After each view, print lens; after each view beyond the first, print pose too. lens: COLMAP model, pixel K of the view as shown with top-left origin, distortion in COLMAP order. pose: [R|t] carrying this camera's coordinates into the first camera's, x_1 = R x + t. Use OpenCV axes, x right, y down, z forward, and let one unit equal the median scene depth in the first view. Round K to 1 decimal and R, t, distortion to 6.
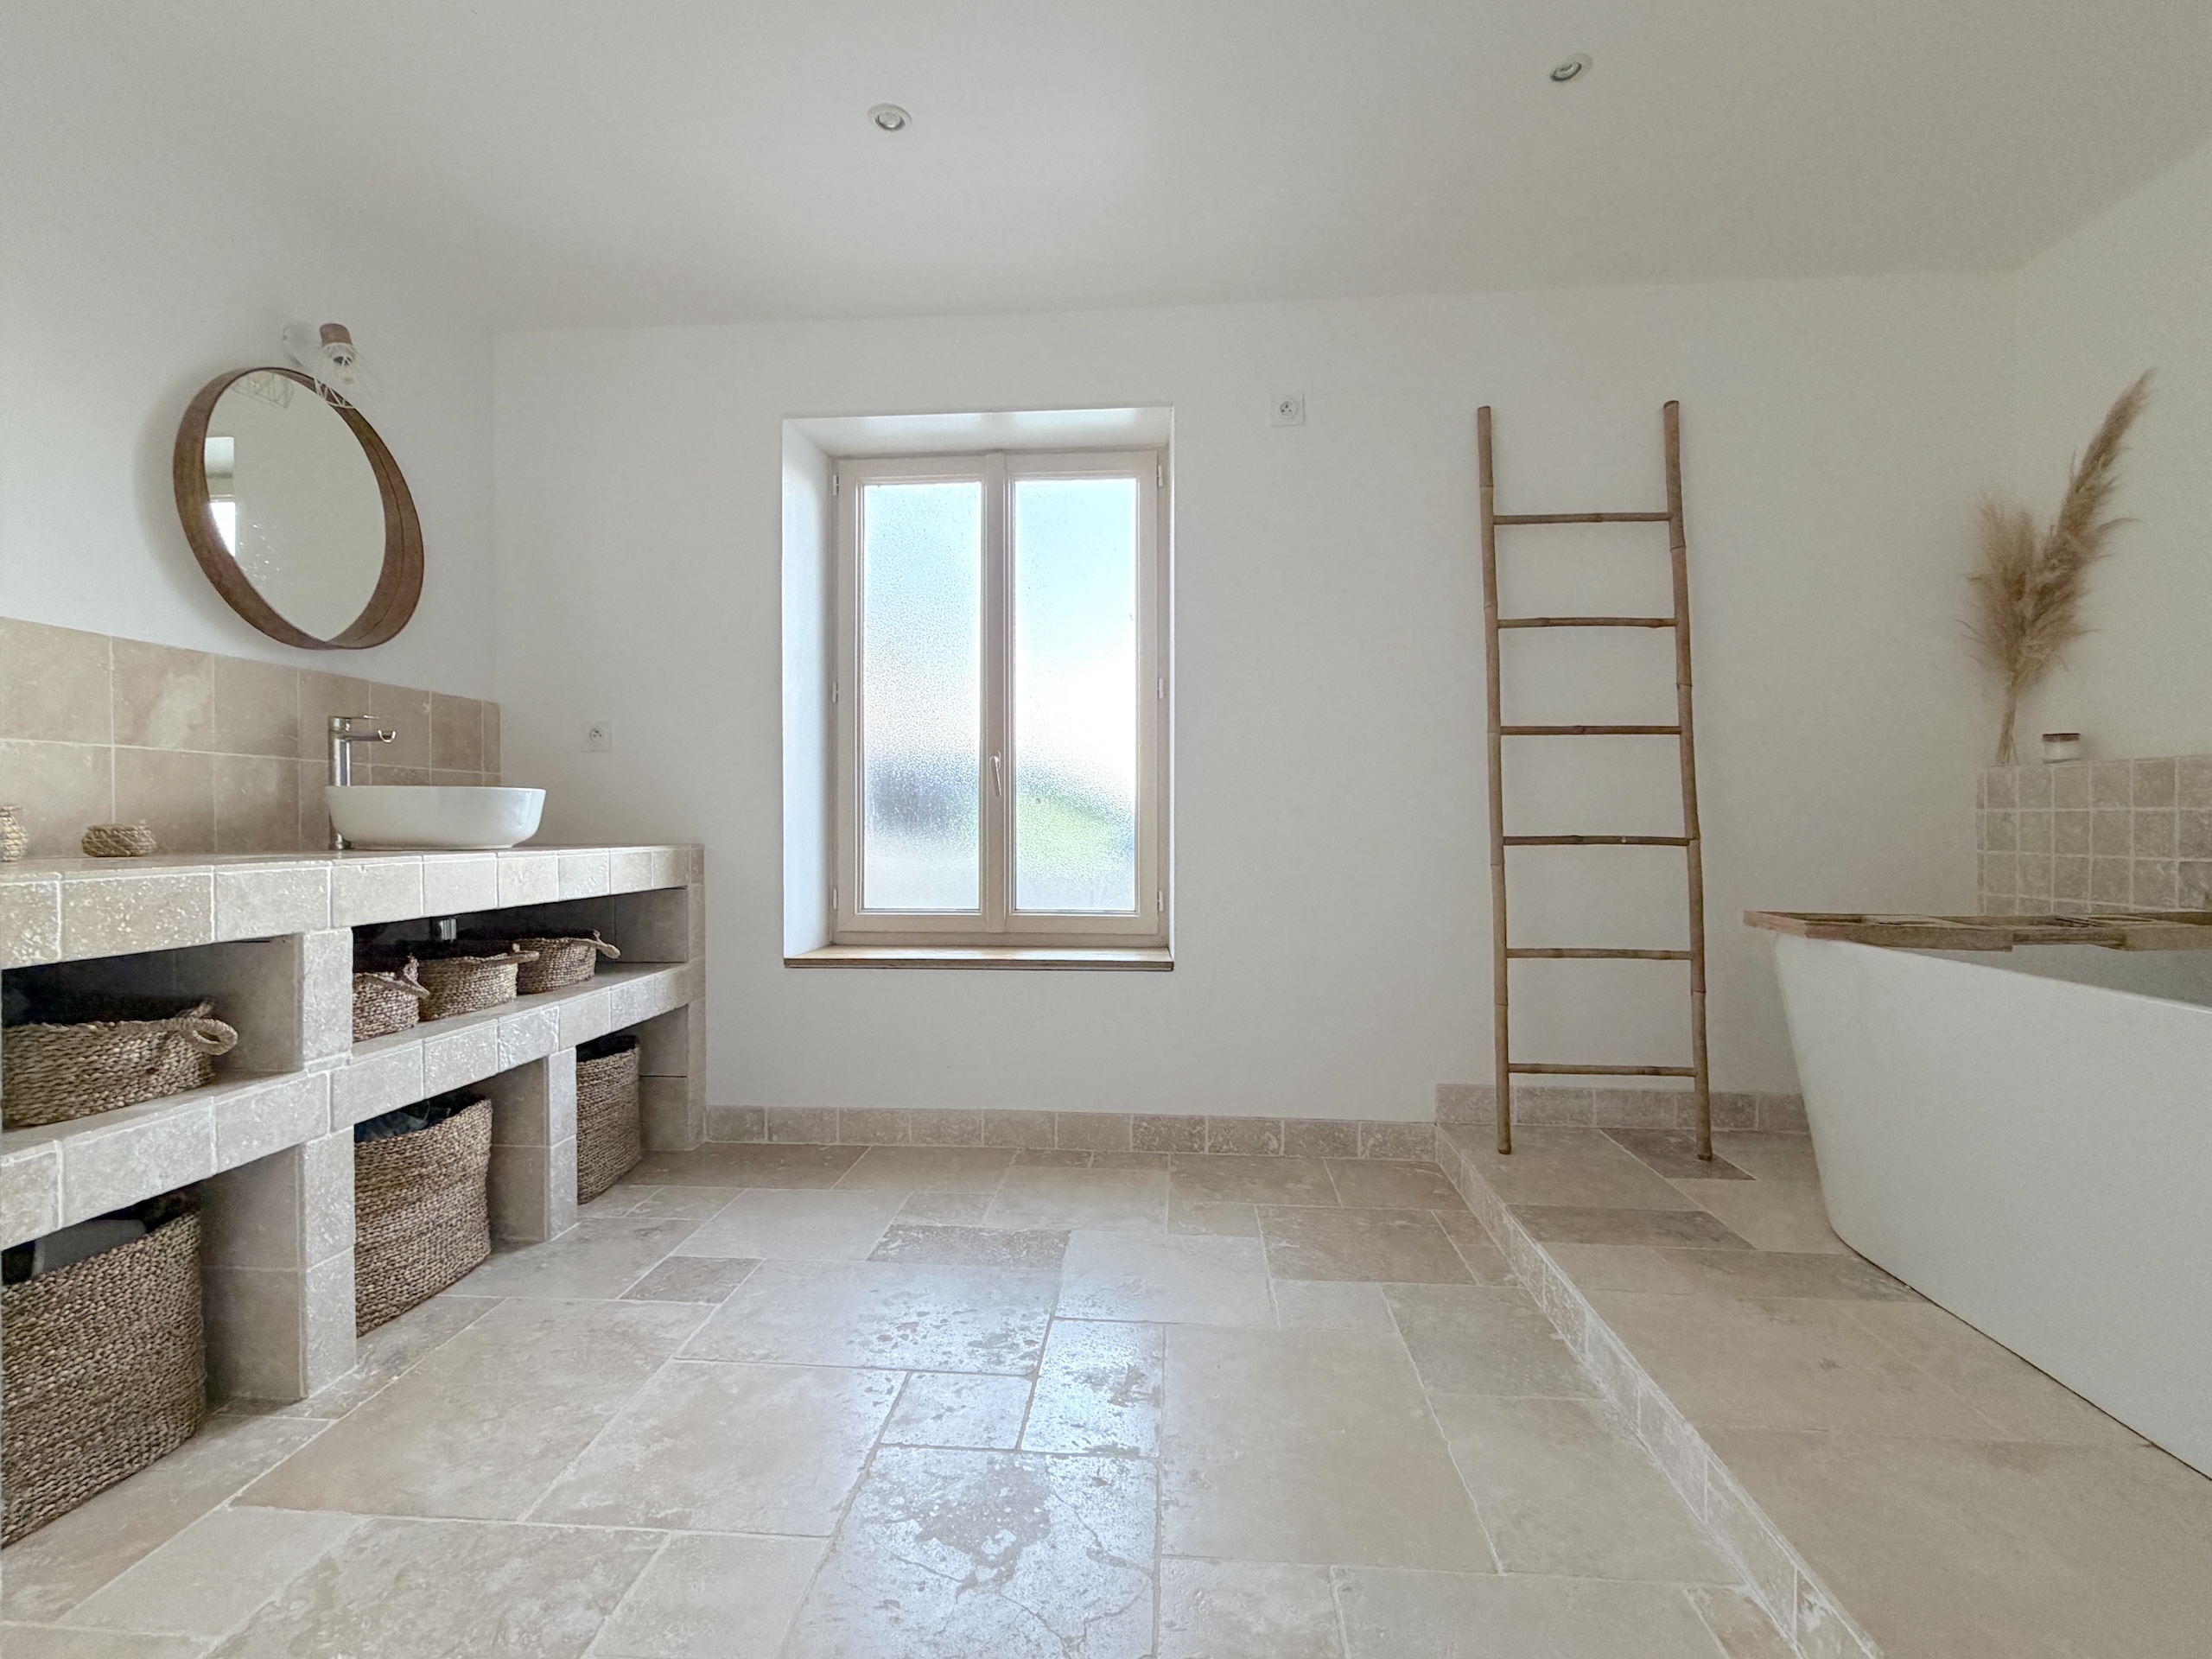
lens RADIAL K [[1082.8, 0, 1102.7], [0, 1082.8, 826.6], [0, 0, 1]] dist [-0.002850, 0.000353]
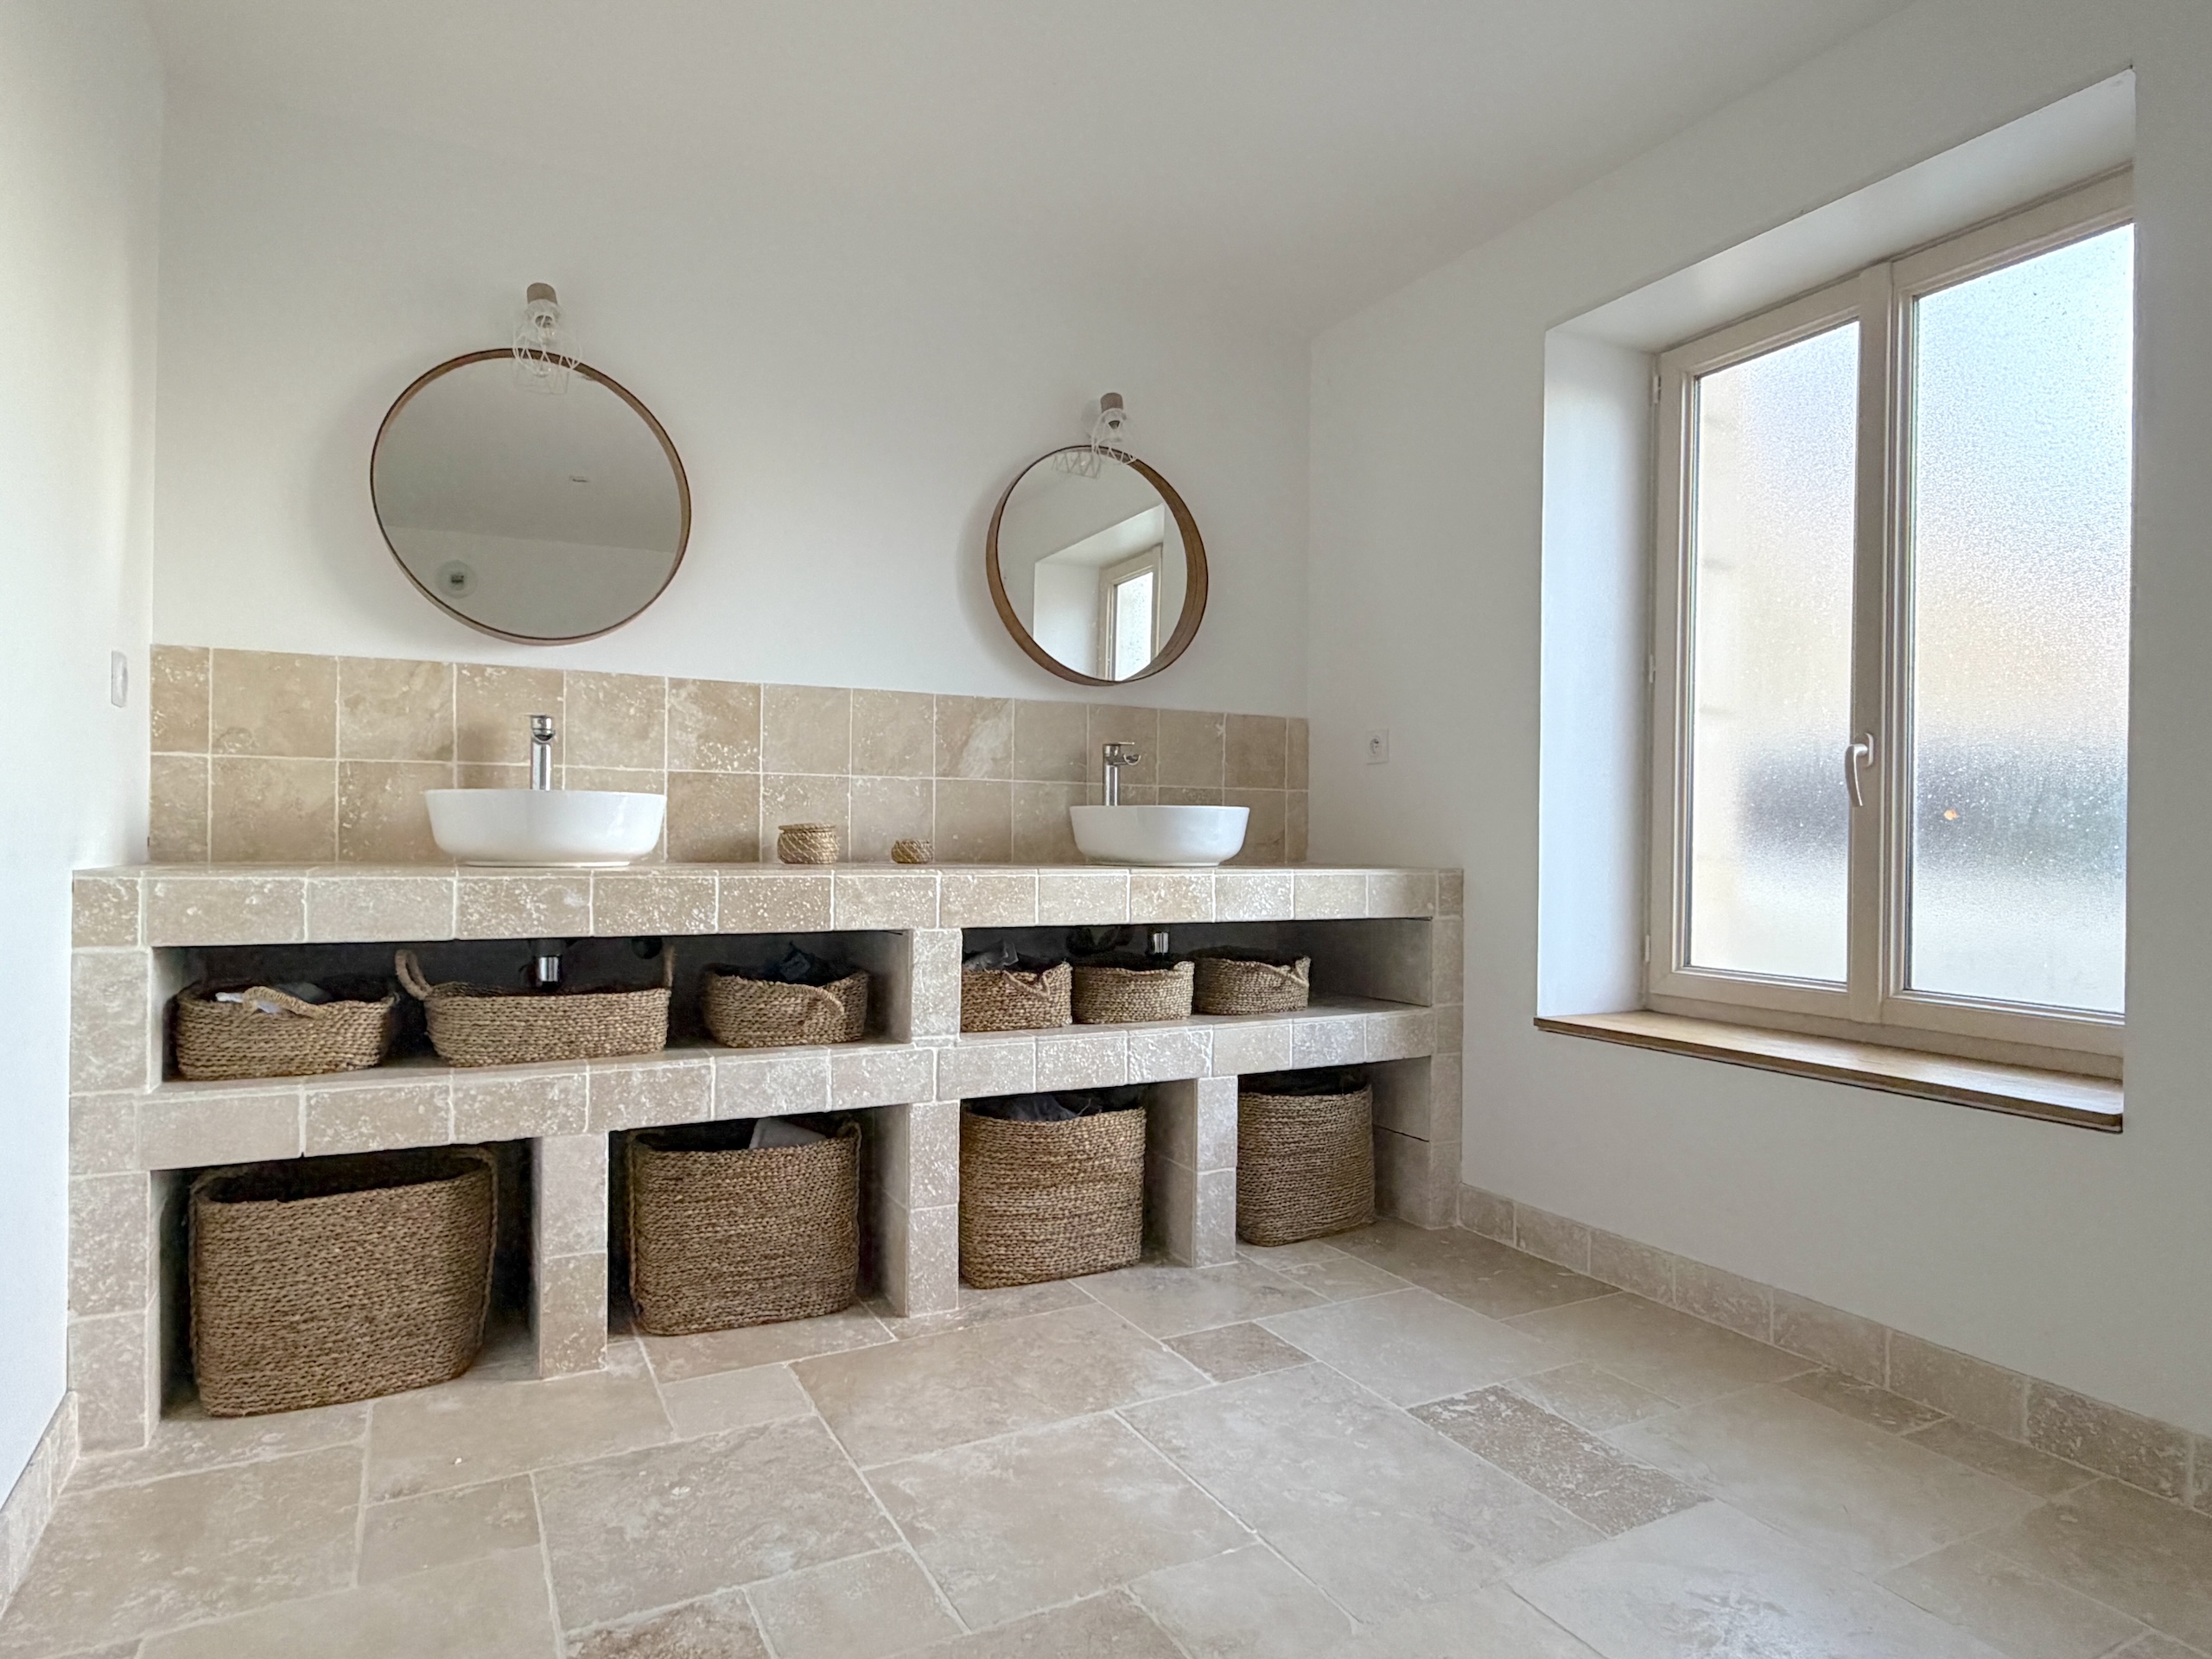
lens RADIAL K [[1287.5, 0, 1104.8], [0, 1287.5, 831.4], [0, 0, 1]] dist [-0.000113, -0.000645]
pose [[0.521716, 0.002581, -0.853115, 0.435634], [-0.014471, 0.999878, -0.005825, -0.004087], [0.852996, 0.015384, 0.521690, 0.314916]]
